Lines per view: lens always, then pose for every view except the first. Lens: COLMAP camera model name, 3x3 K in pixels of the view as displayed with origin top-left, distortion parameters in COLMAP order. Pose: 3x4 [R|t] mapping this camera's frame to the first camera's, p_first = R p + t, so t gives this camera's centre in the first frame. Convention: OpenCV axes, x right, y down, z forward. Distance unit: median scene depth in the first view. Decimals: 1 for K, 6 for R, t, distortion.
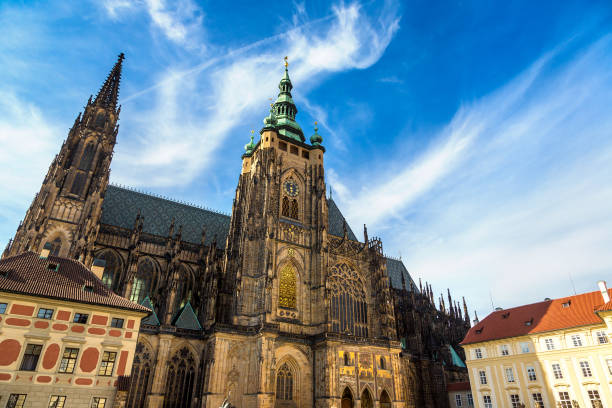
lens RADIAL K [[403.3, 0, 298.7], [0, 403.3, 197.7], [0, 0, 1]] dist [0.019008, -0.017177]
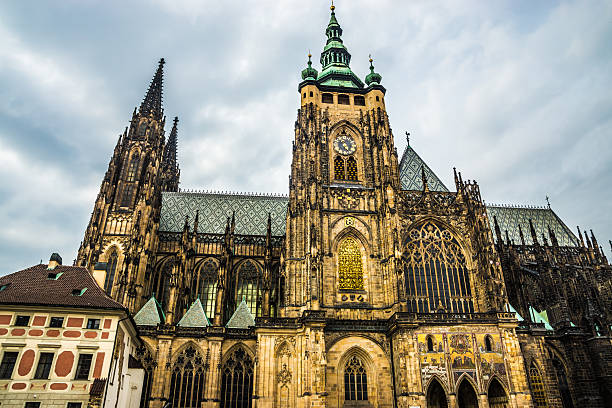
lens RADIAL K [[450.1, 0, 300.9], [0, 450.1, 194.8], [0, 0, 1]] dist [-0.107865, 0.086154]
pose [[0.902258, -0.219500, -0.371146, 0.247959], [0.223837, 0.974103, -0.031947, 0.094561], [0.368547, -0.054252, 0.928025, 0.154012]]
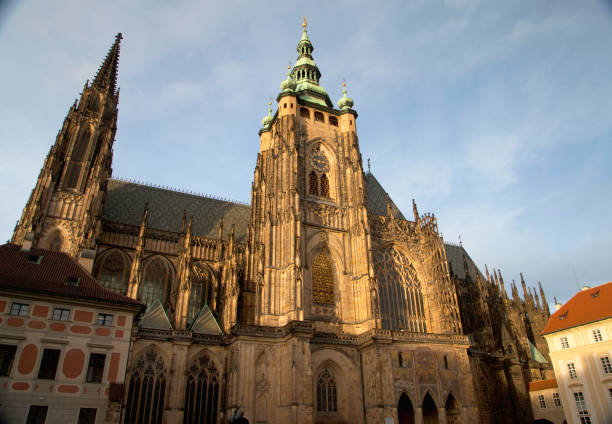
lens RADIAL K [[449.5, 0, 297.3], [0, 449.5, 200.2], [0, 0, 1]] dist [-0.109204, 0.046821]
pose [[0.991757, -0.083082, -0.097543, 0.023109], [0.083176, 0.996530, -0.003104, 0.062357], [0.097462, -0.005035, 0.995227, 0.099260]]
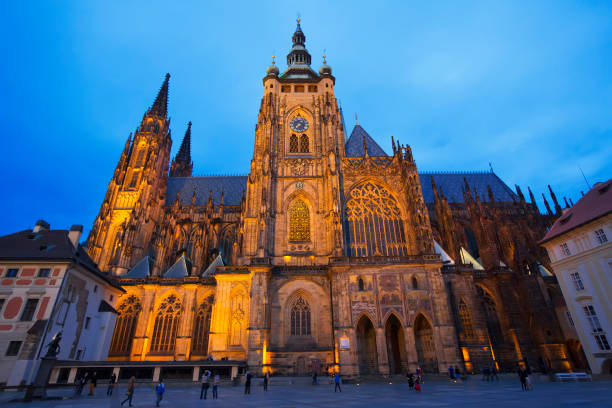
lens RADIAL K [[326.5, 0, 301.5], [0, 326.5, 195.8], [0, 0, 1]] dist [-0.026299, 0.011099]
pose [[0.859509, -0.260774, -0.439592, 0.334193], [0.275361, 0.960822, -0.031580, 0.194404], [0.430605, -0.093903, 0.897642, 0.325050]]
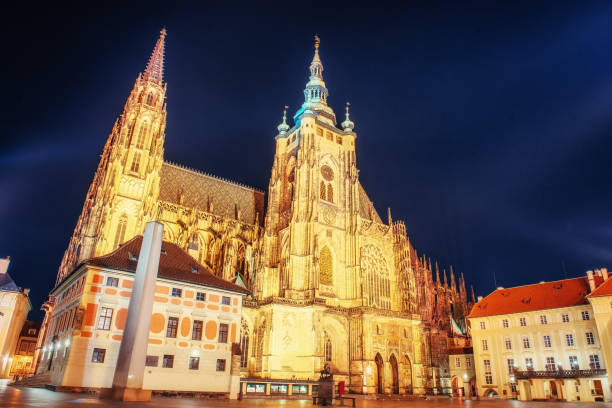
lens RADIAL K [[429.2, 0, 300.5], [0, 429.2, 180.6], [0, 0, 1]] dist [-0.041233, -0.012279]
pose [[0.995947, 0.052710, 0.072877, -0.200317], [-0.057724, 0.995979, 0.068504, -0.089957], [-0.068973, -0.072434, 0.994985, -0.159507]]
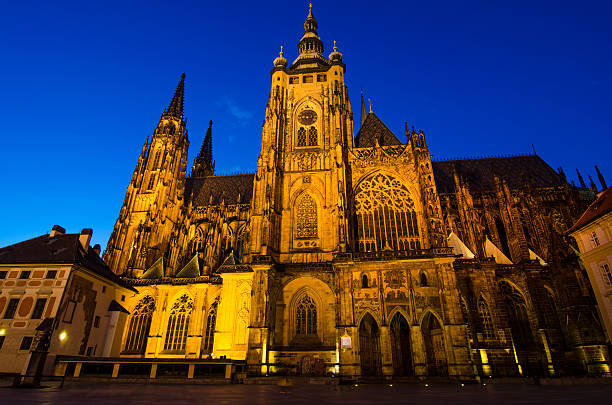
lens RADIAL K [[343.8, 0, 304.7], [0, 343.8, 195.4], [0, 0, 1]] dist [0.017181, -0.023964]
pose [[0.788504, -0.290312, -0.542200, 0.415181], [0.312058, 0.948524, -0.054056, 0.220891], [0.529982, -0.126575, 0.838509, 0.352385]]
